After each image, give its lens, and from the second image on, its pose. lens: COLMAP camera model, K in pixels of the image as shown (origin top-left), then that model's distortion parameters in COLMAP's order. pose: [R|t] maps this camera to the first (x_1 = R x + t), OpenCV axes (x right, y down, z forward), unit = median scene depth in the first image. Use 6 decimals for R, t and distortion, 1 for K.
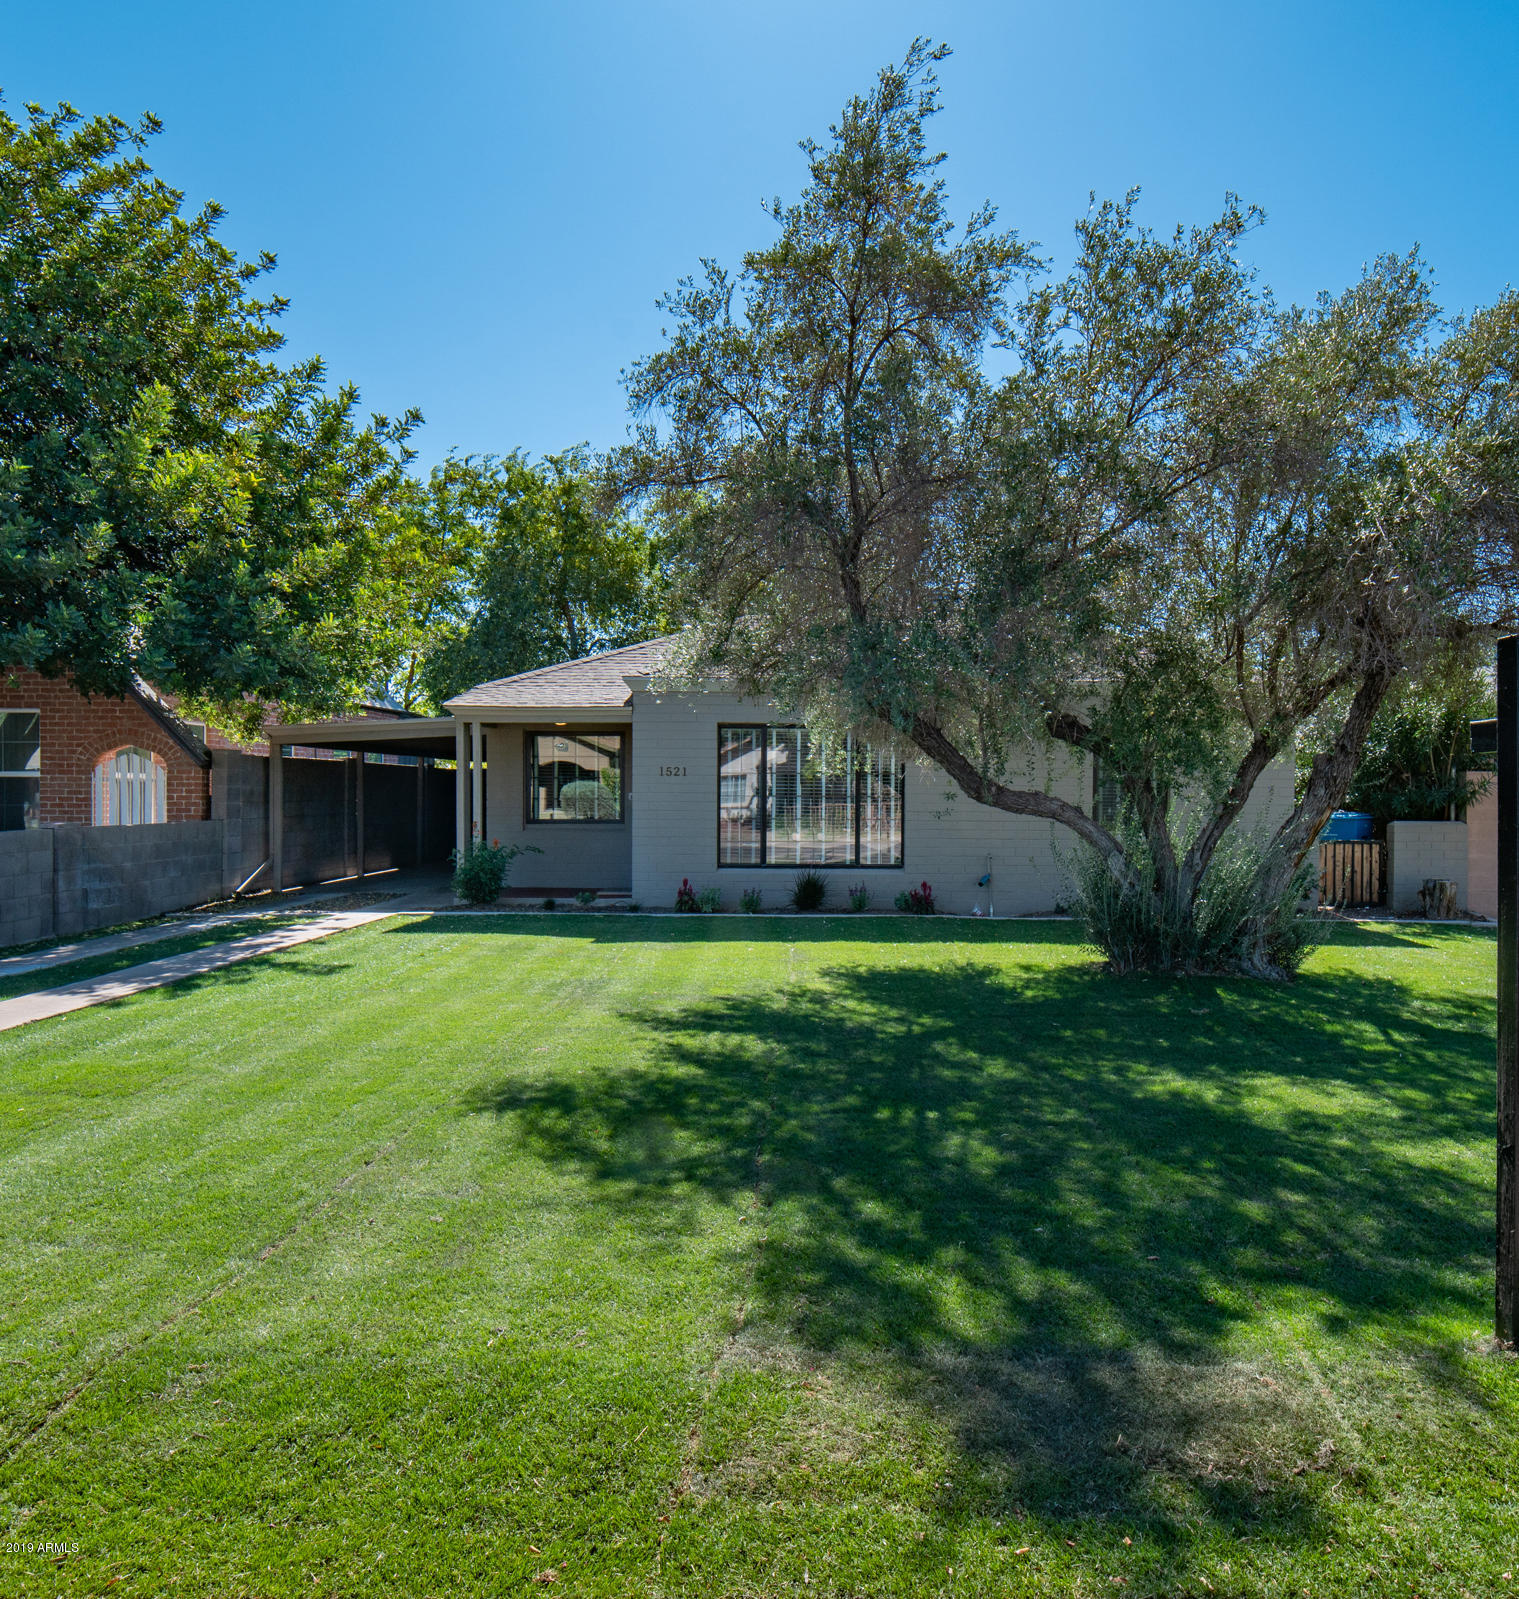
lens RADIAL K [[649.5, 0, 759.5], [0, 649.5, 799.5], [0, 0, 1]] dist [-0.001279, -0.000109]
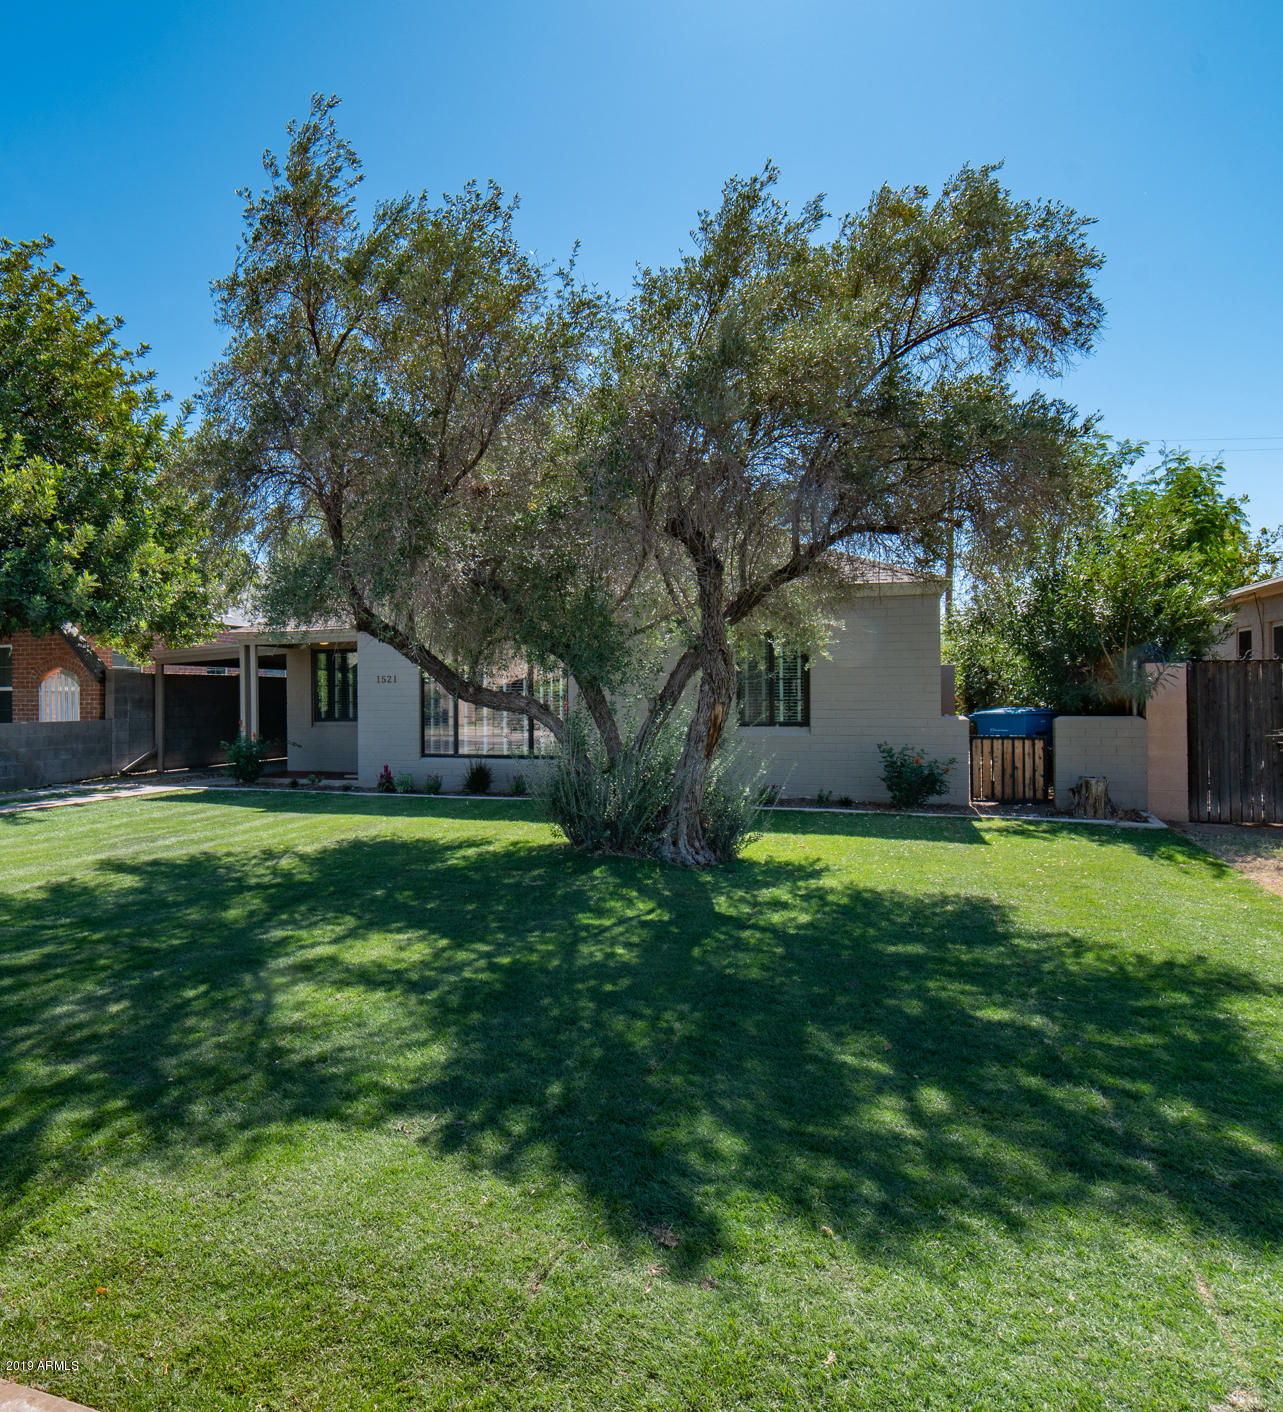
lens RADIAL K [[570.7, 0, 641.5], [0, 570.7, 706.0], [0, 0, 1]] dist [-0.009115, -0.000096]
pose [[0.977425, -0.008418, -0.211115, 0.593959], [0.009507, 0.999946, 0.004146, 0.009050], [0.211069, -0.006060, 0.977452, 0.041723]]
